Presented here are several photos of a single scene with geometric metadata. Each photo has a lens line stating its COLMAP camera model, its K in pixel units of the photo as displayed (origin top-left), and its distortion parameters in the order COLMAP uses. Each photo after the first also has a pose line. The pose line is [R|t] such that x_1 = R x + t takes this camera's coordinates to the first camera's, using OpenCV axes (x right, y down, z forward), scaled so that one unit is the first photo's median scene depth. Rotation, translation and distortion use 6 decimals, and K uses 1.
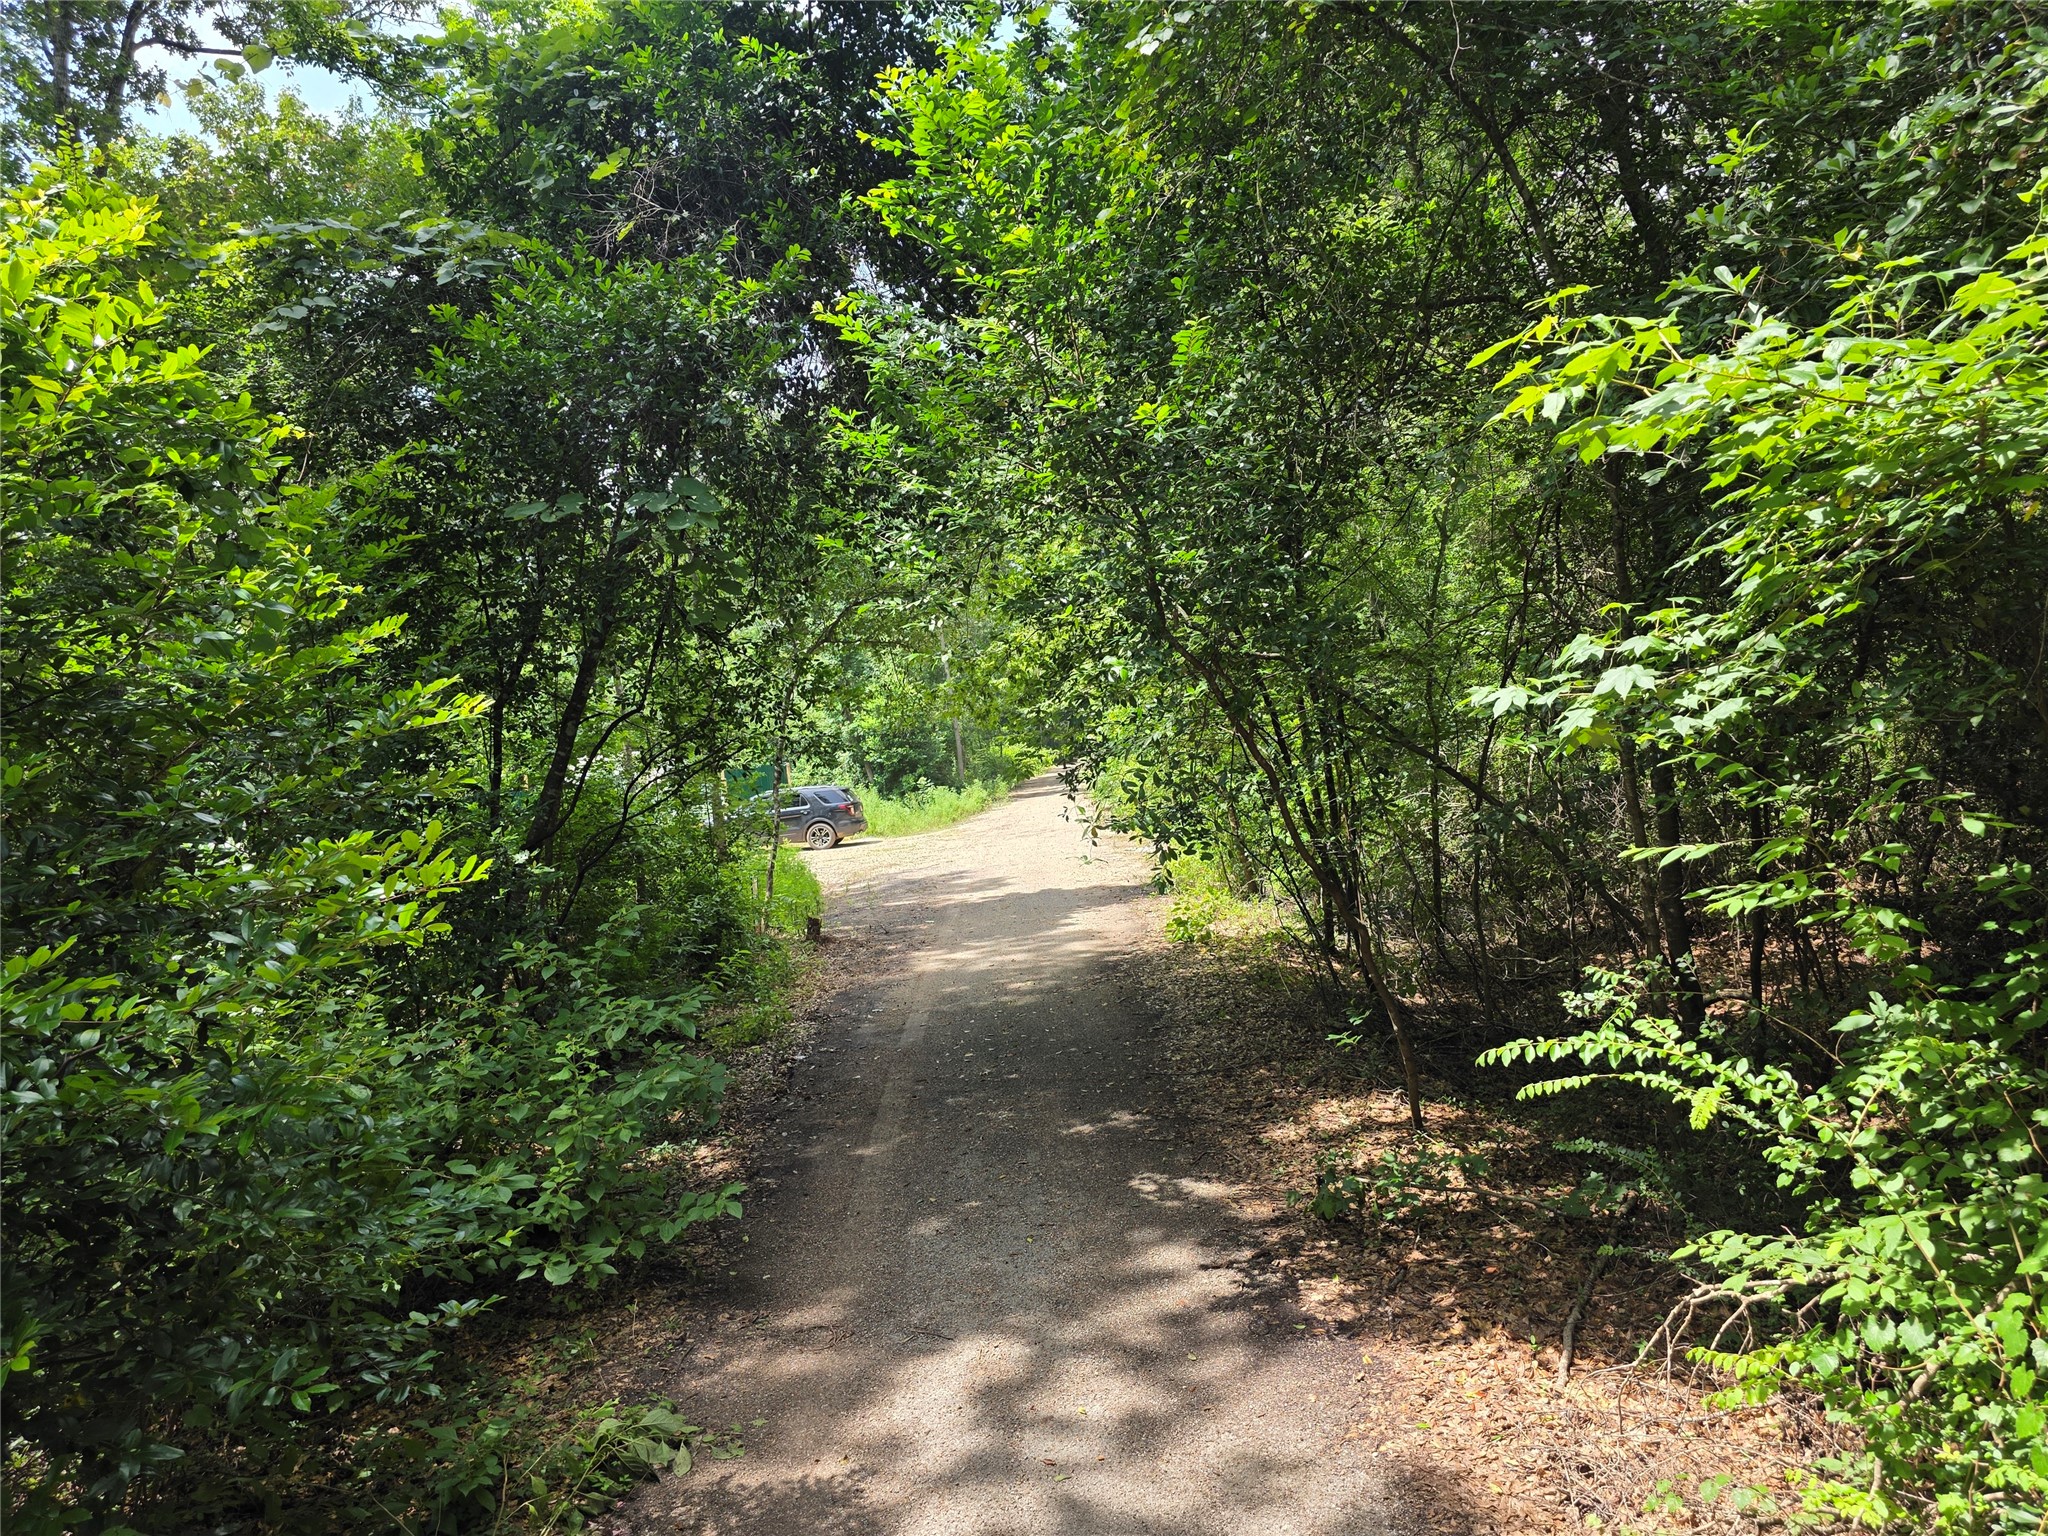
lens RADIAL K [[1372.7, 0, 1024.3], [0, 1372.7, 771.5], [0, 0, 1]] dist [0.002018, 0.000185]
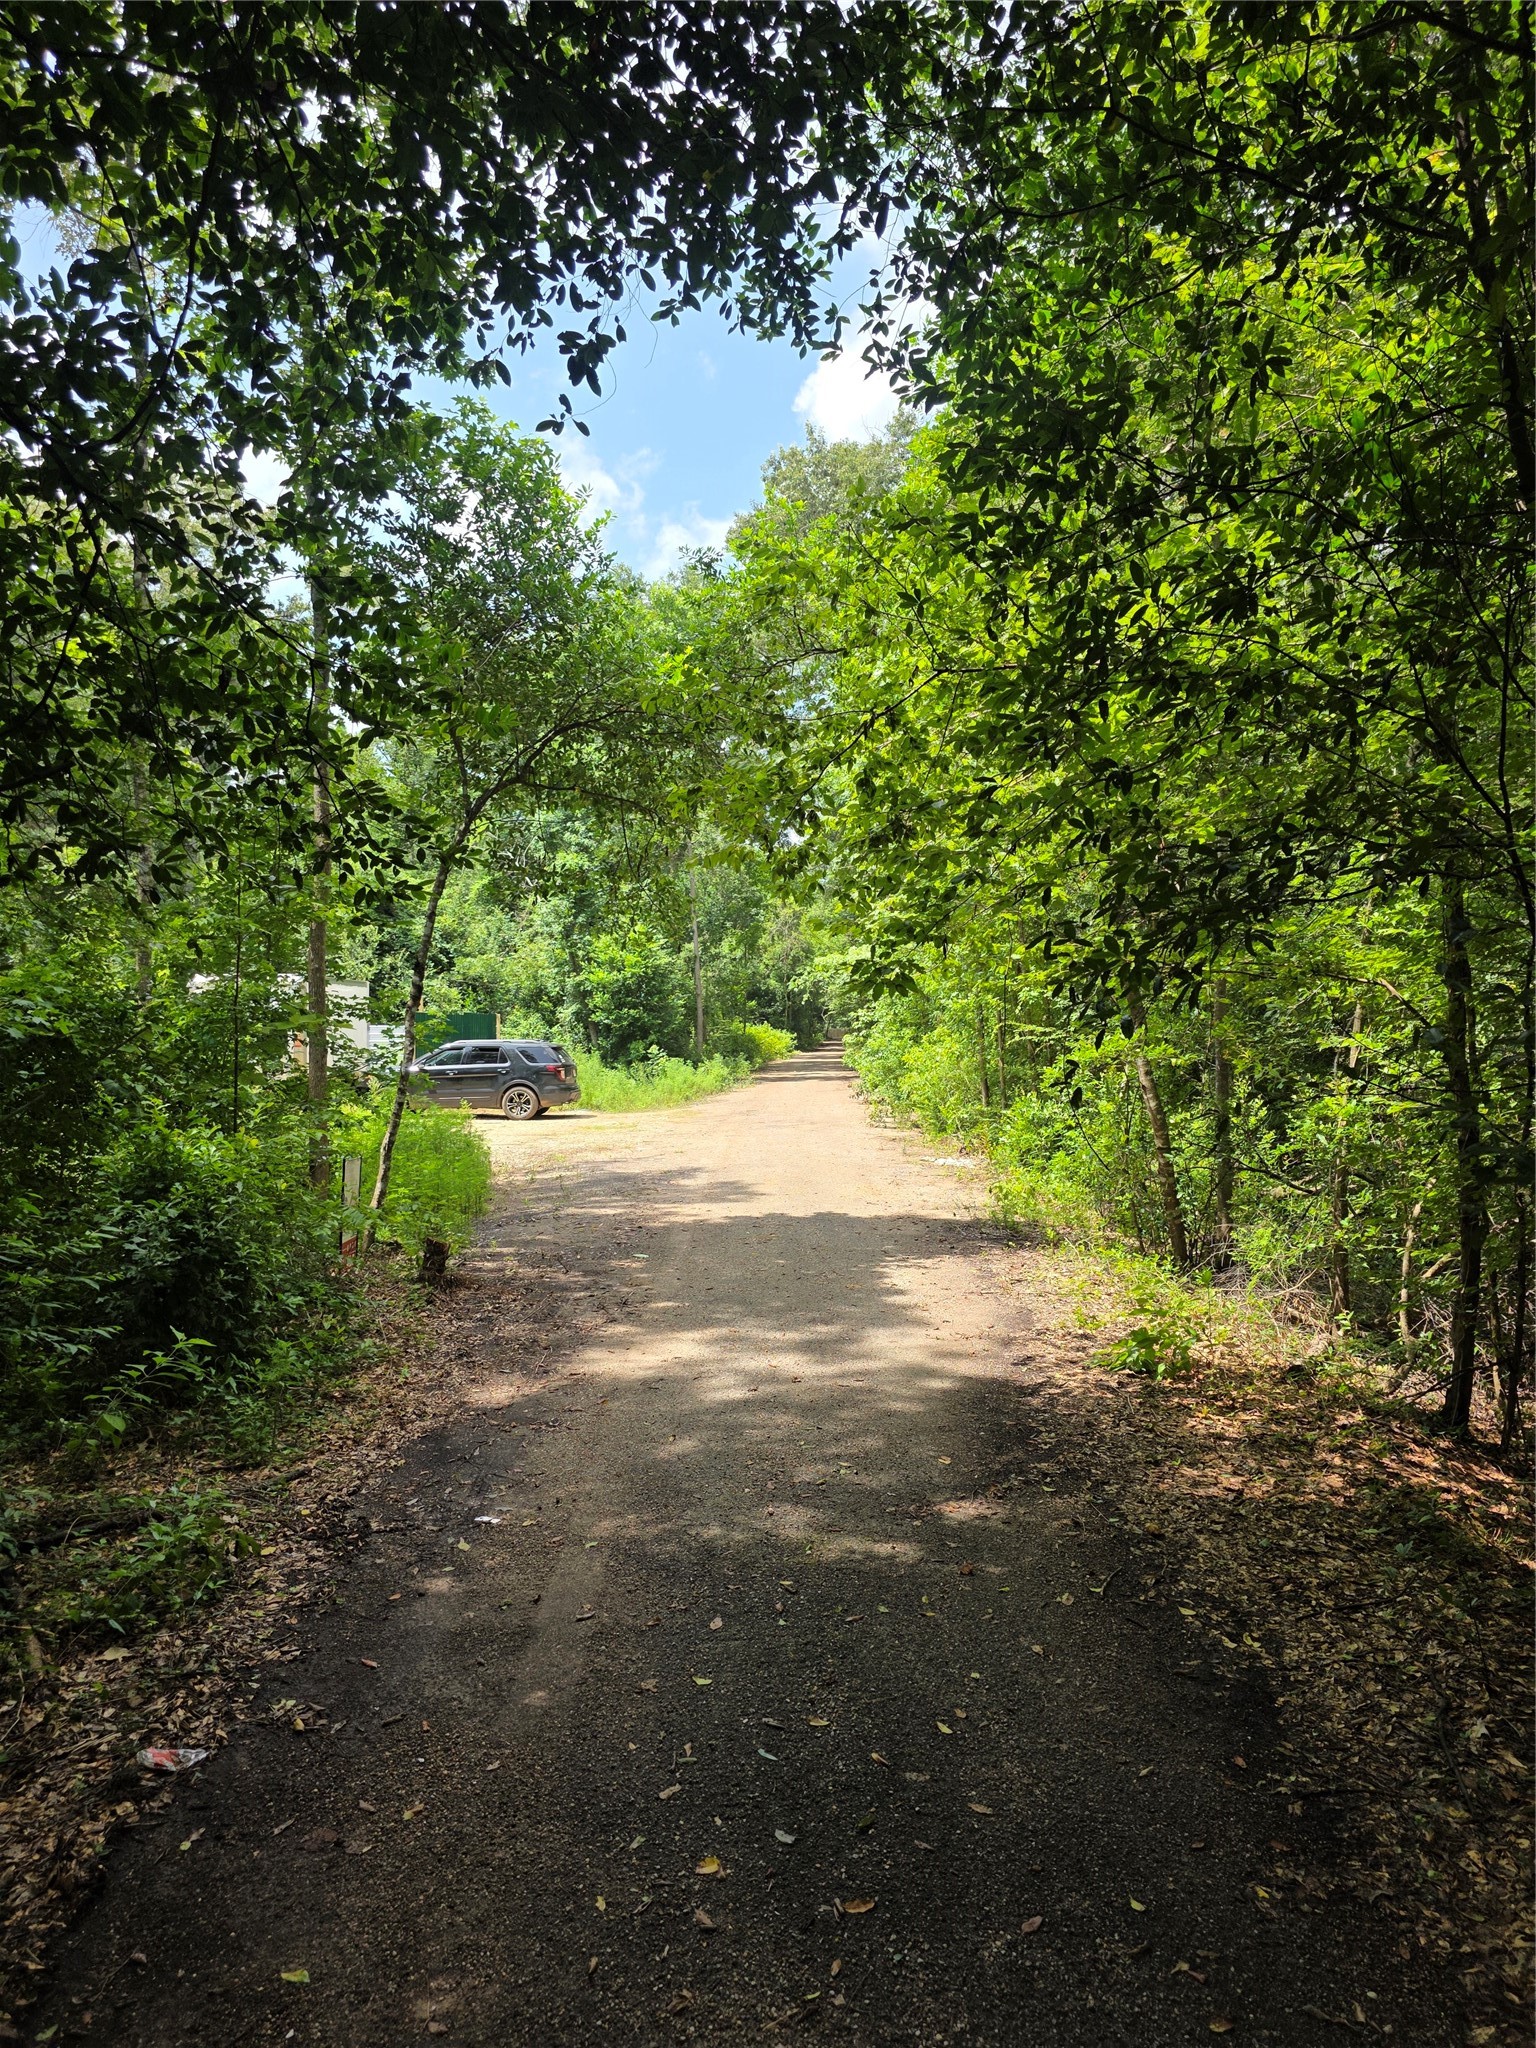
lens RADIAL K [[1372.7, 0, 768.2], [0, 1372.7, 1022.3], [0, 0, 1]] dist [0.002018, 0.000185]
pose [[0.995491, 0.094720, 0.005166, -0.013044], [-0.094542, 0.995136, -0.027685, 0.008848], [-0.007763, 0.027072, 0.999603, 0.194960]]
